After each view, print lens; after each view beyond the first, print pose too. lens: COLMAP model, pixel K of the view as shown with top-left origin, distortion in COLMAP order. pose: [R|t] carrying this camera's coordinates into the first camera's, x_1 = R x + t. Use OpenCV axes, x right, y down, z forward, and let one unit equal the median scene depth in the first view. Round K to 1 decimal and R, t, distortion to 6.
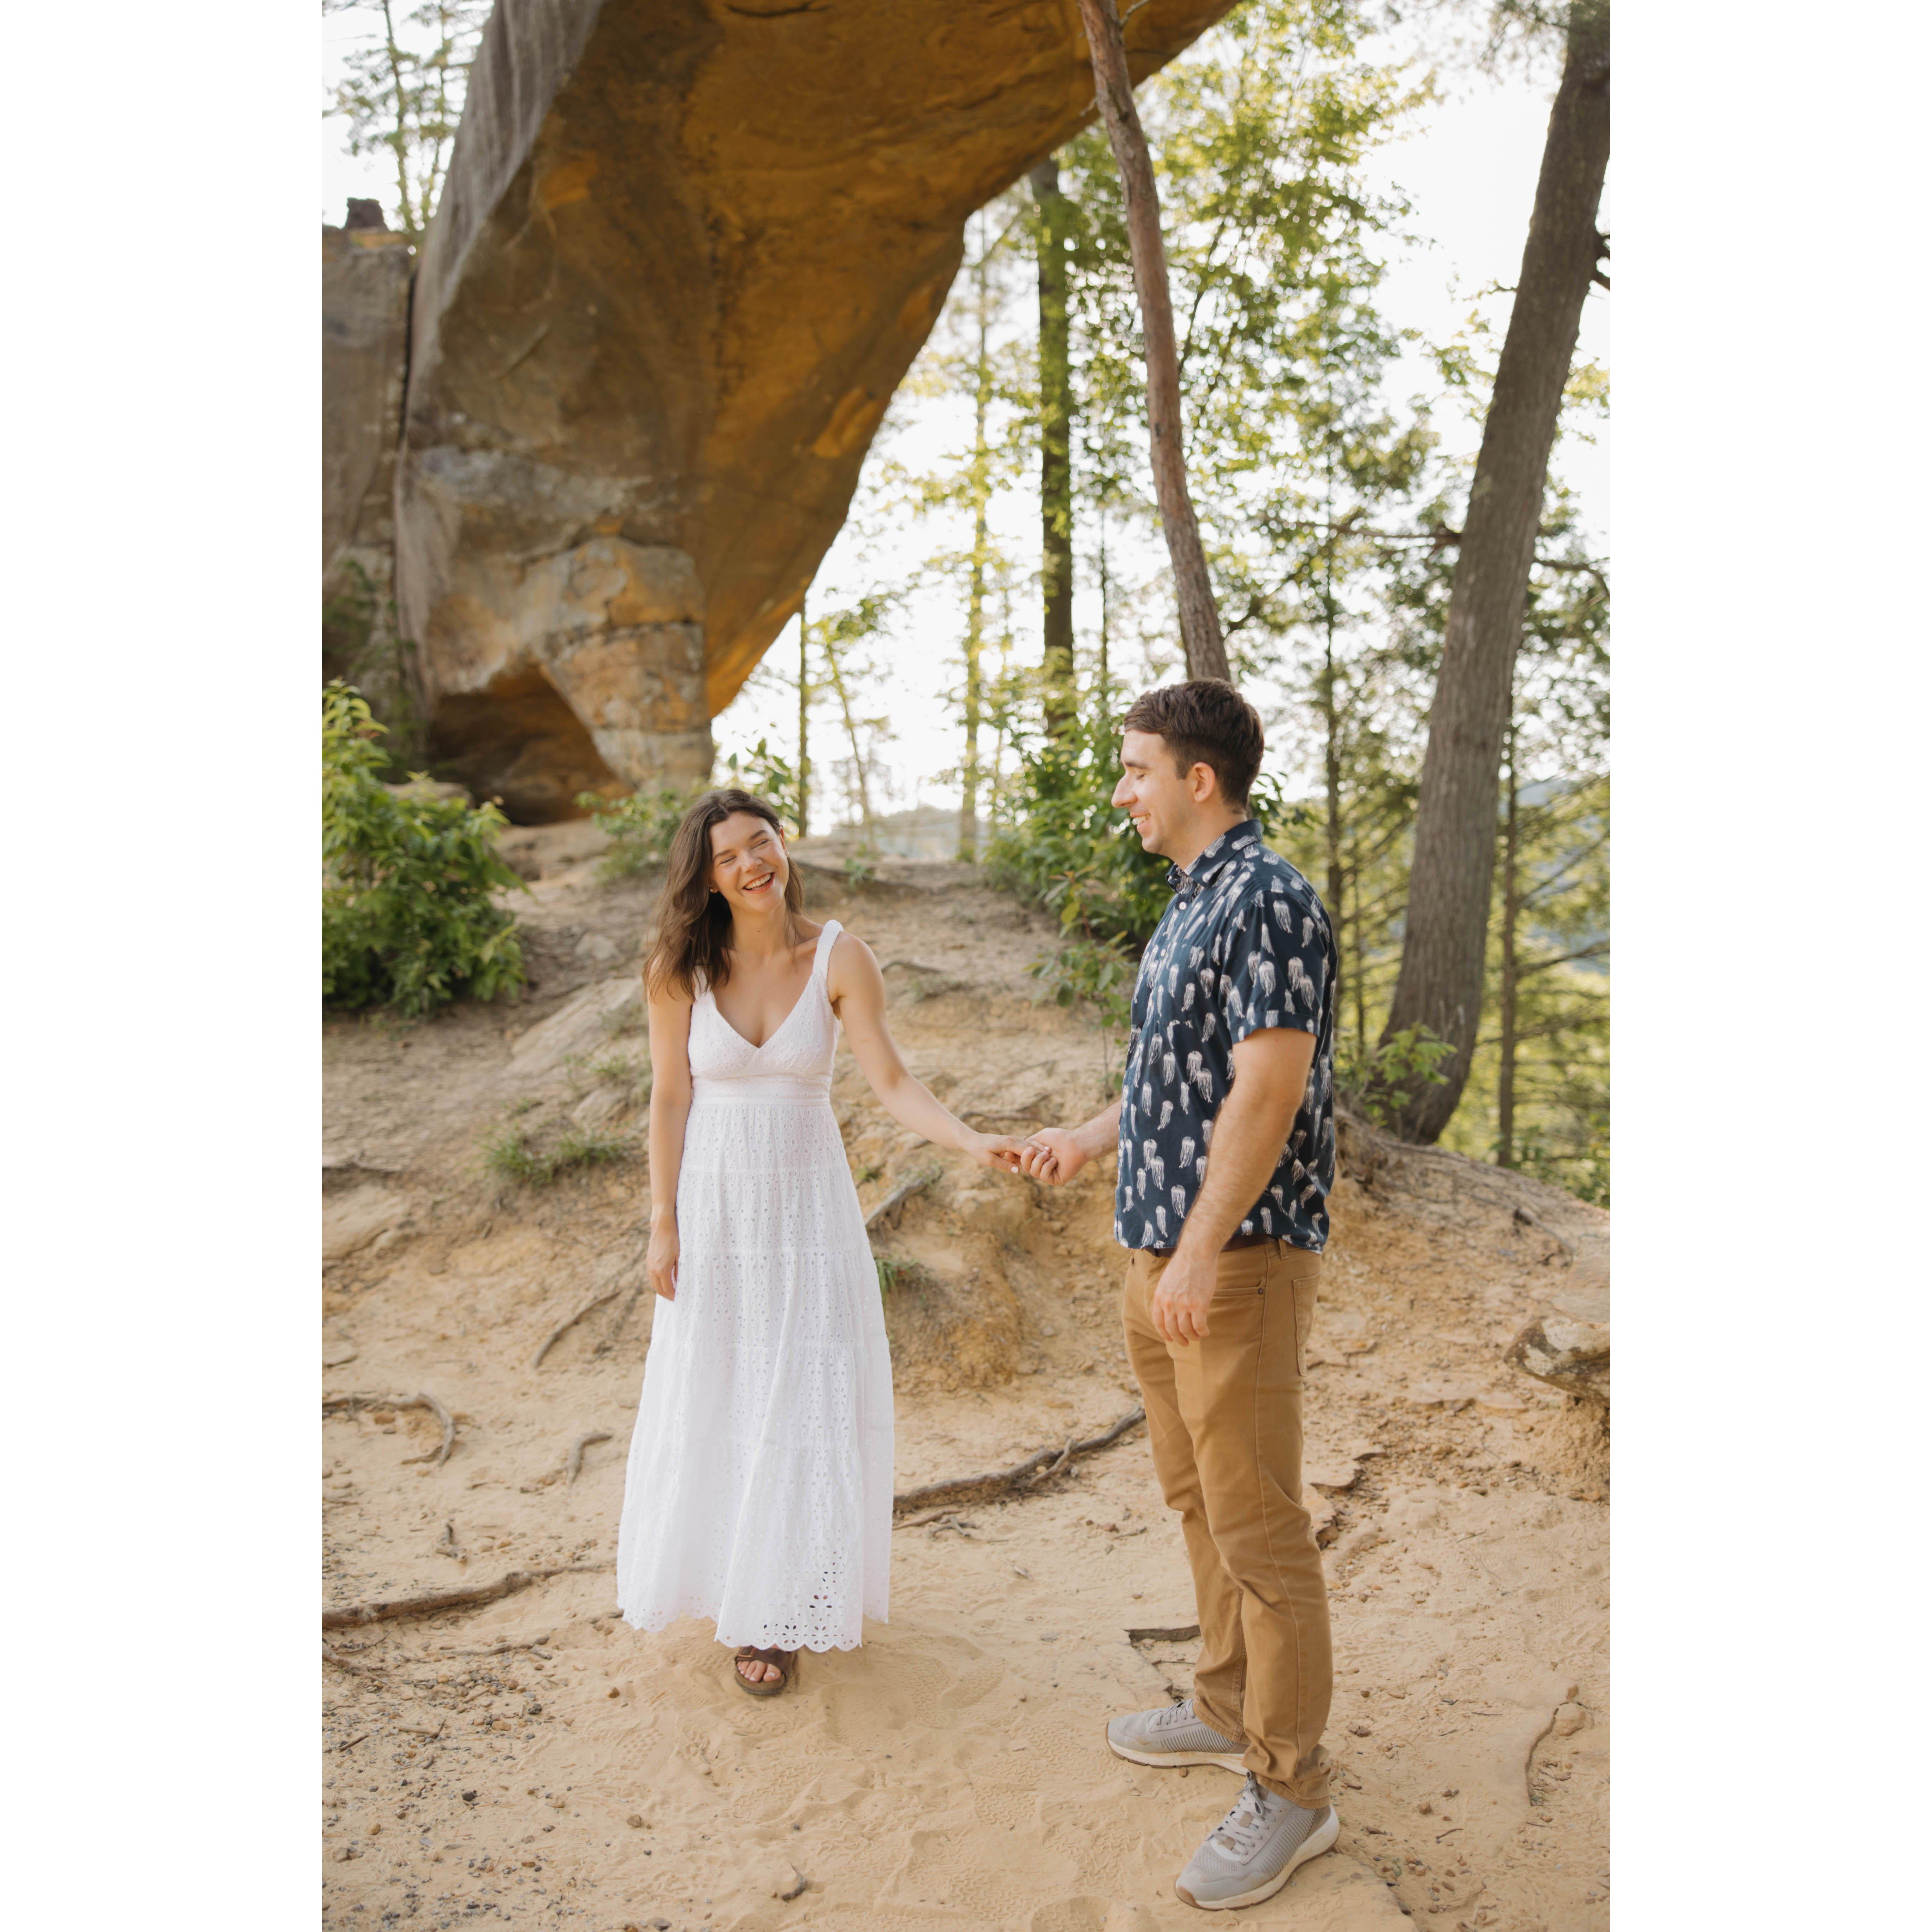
lens RADIAL K [[1767.2, 0, 986.9], [0, 1767.2, 966.8], [0, 0, 1]] dist [0.001309, 0.013162]
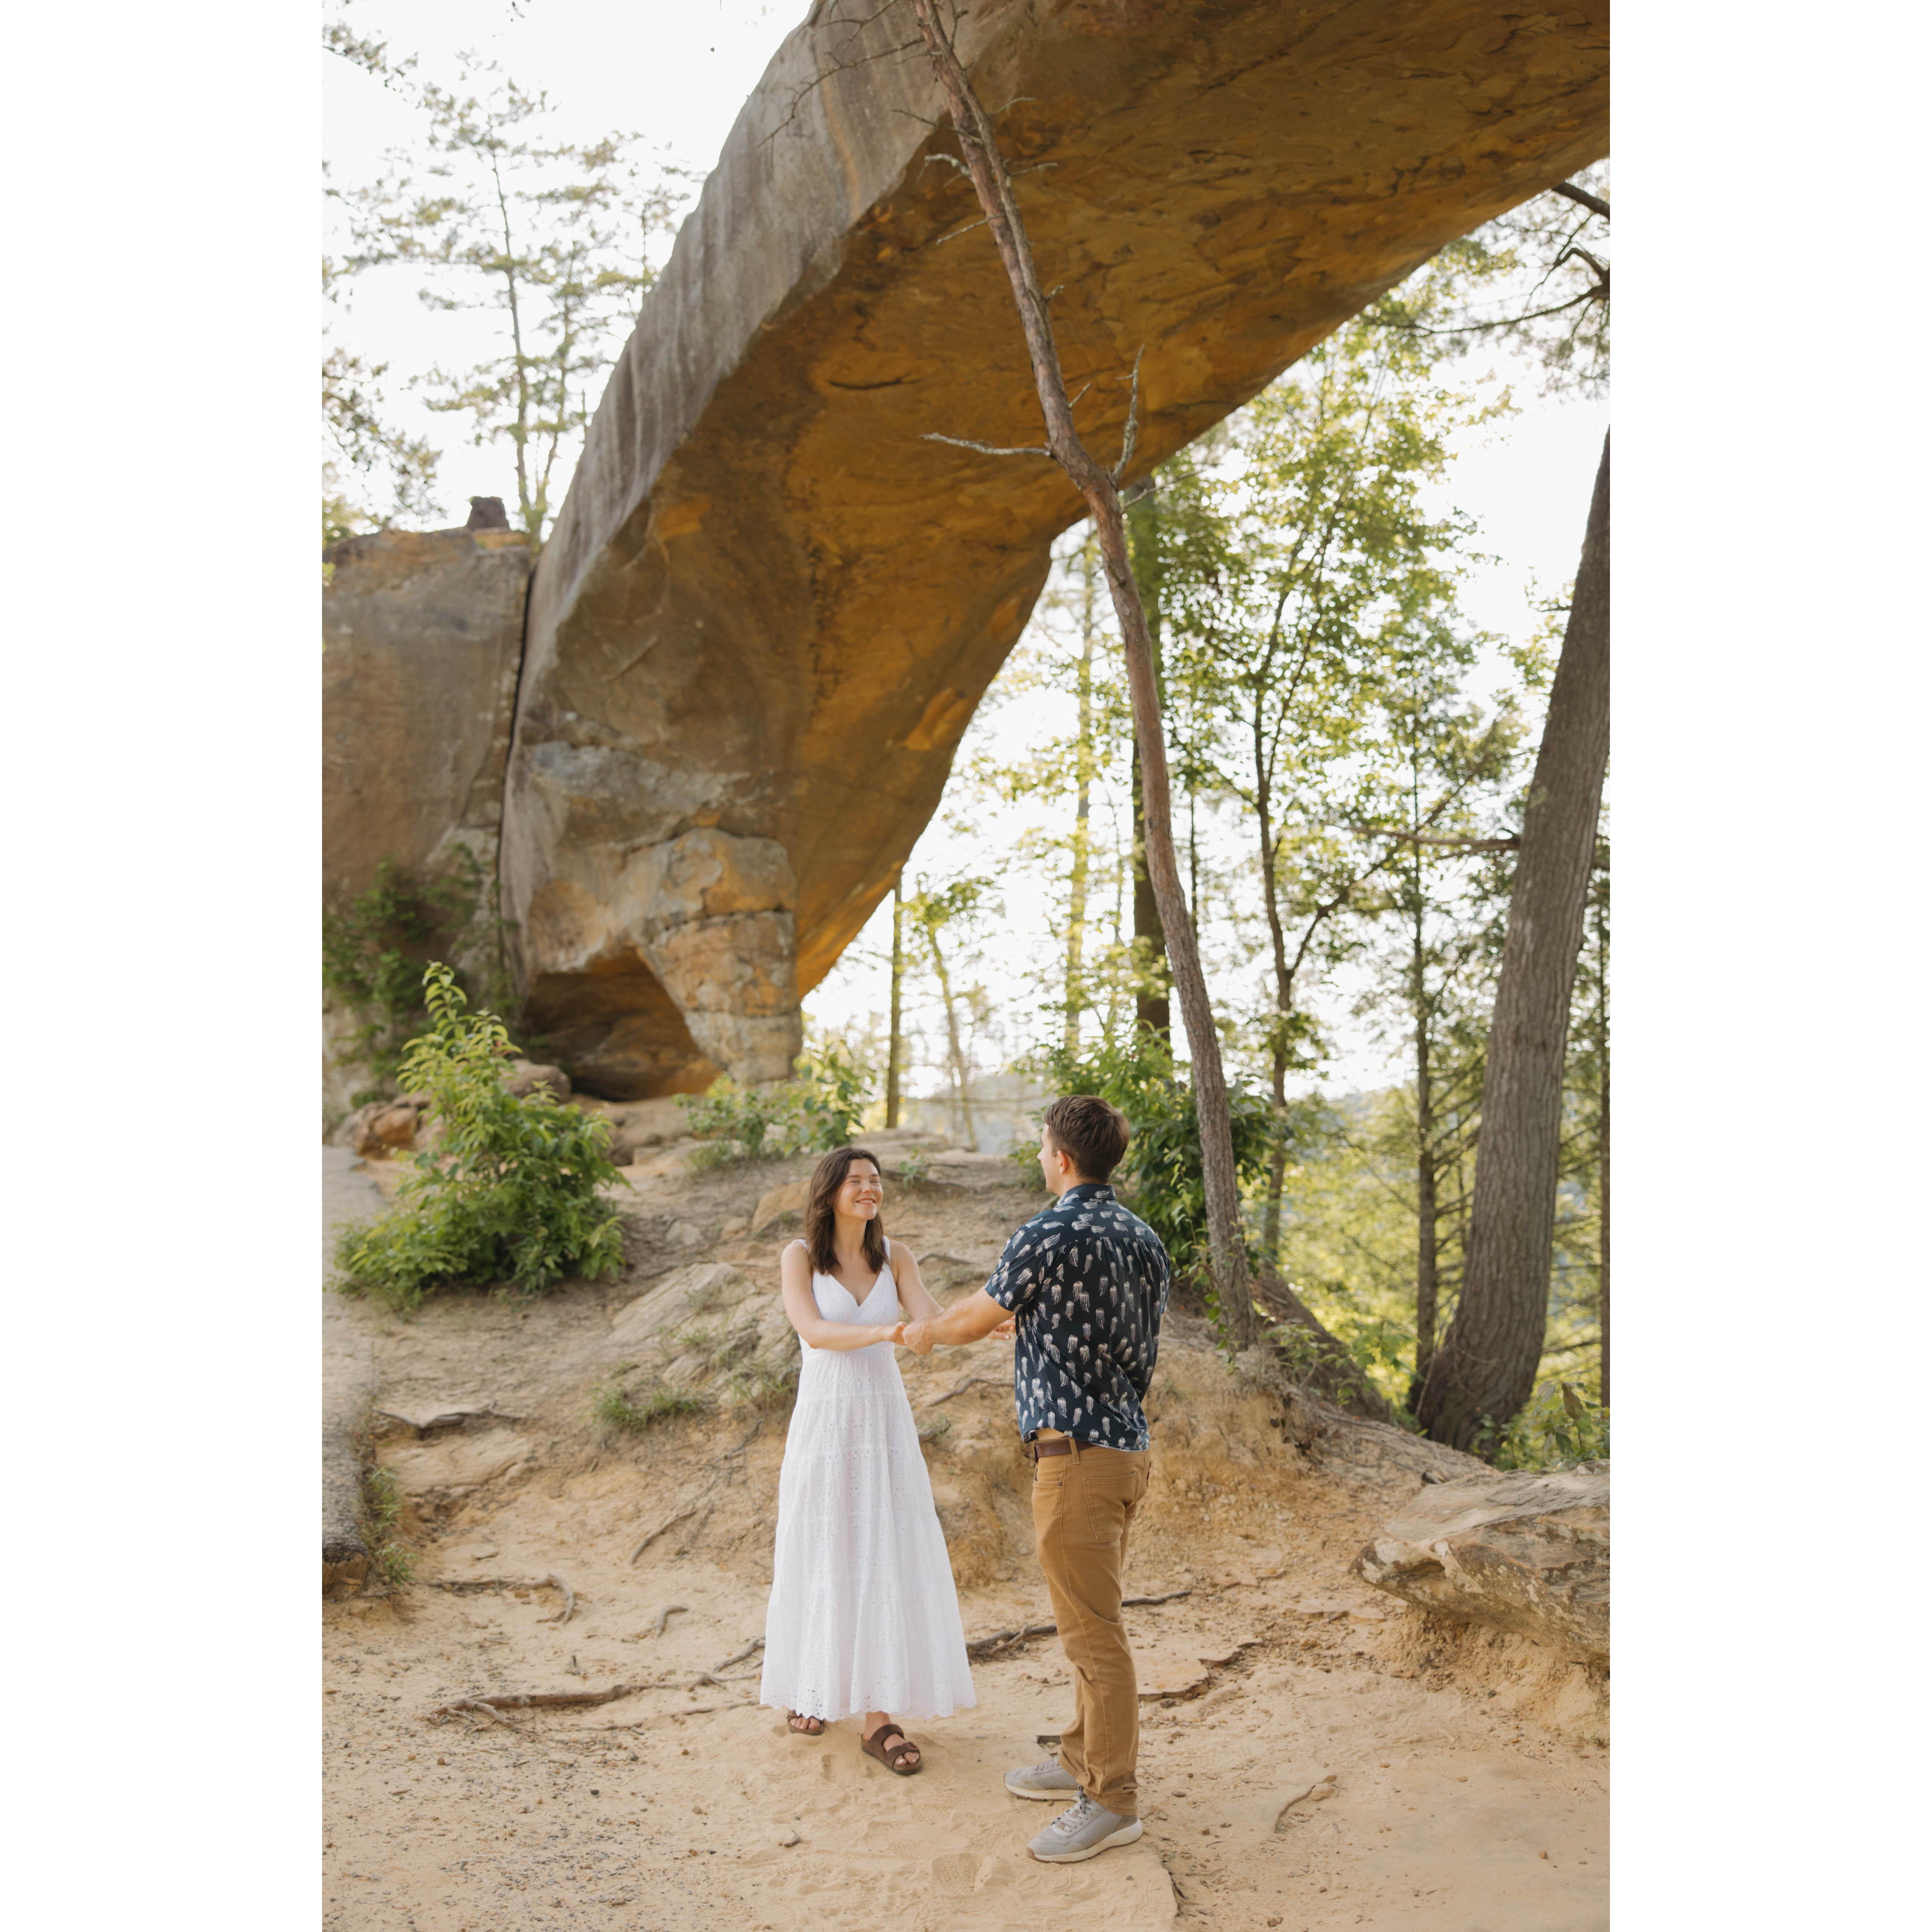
lens RADIAL K [[2065.0, 0, 966.0], [0, 2065.0, 966.0], [0, 0, 1]] dist [0.020063, 0.000914]
pose [[0.996781, 0.008539, -0.079716, 0.038616], [-0.019022, 0.991108, -0.131690, -0.005900], [0.077883, 0.132783, 0.988080, -0.193523]]
